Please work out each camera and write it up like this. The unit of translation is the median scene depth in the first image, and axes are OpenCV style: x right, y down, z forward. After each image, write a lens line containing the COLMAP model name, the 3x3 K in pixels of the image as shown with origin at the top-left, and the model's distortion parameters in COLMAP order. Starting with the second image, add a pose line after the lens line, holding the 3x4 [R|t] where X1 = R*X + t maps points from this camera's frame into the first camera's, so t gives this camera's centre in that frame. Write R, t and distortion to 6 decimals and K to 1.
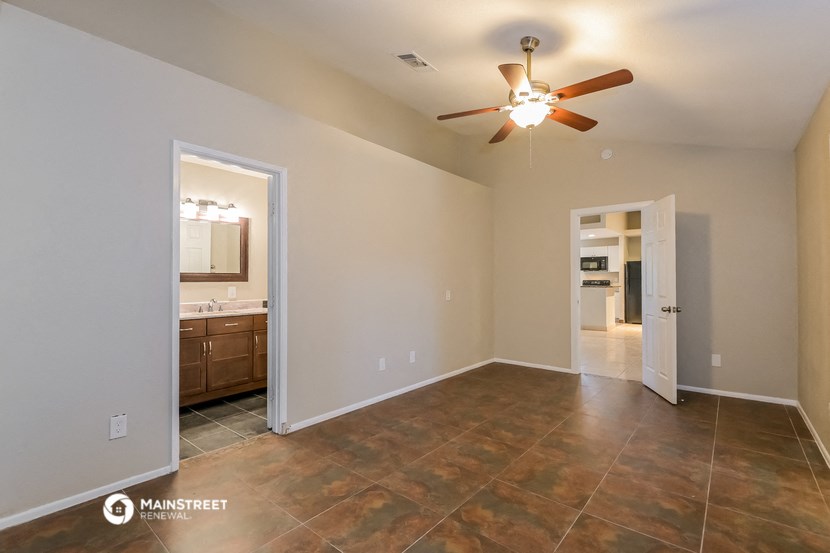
lens RADIAL K [[381.7, 0, 415.6], [0, 381.7, 276.0], [0, 0, 1]] dist [0.001502, -0.000032]
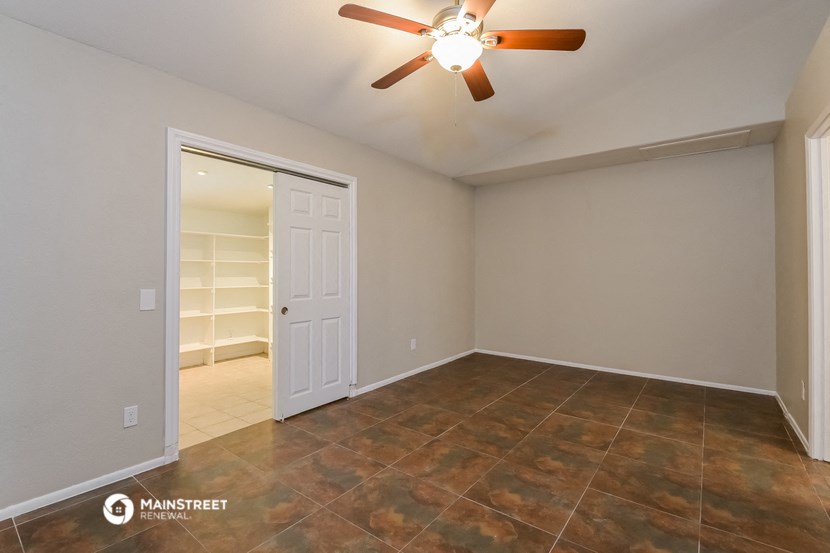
lens RADIAL K [[381.7, 0, 413.5], [0, 381.7, 272.1], [0, 0, 1]] dist [0.001502, -0.000032]
pose [[-0.999293, -0.002955, -0.037485, 0.468571], [-0.002973, 0.999995, 0.000412, 0.018401], [0.037484, 0.000523, -0.999297, 1.956721]]
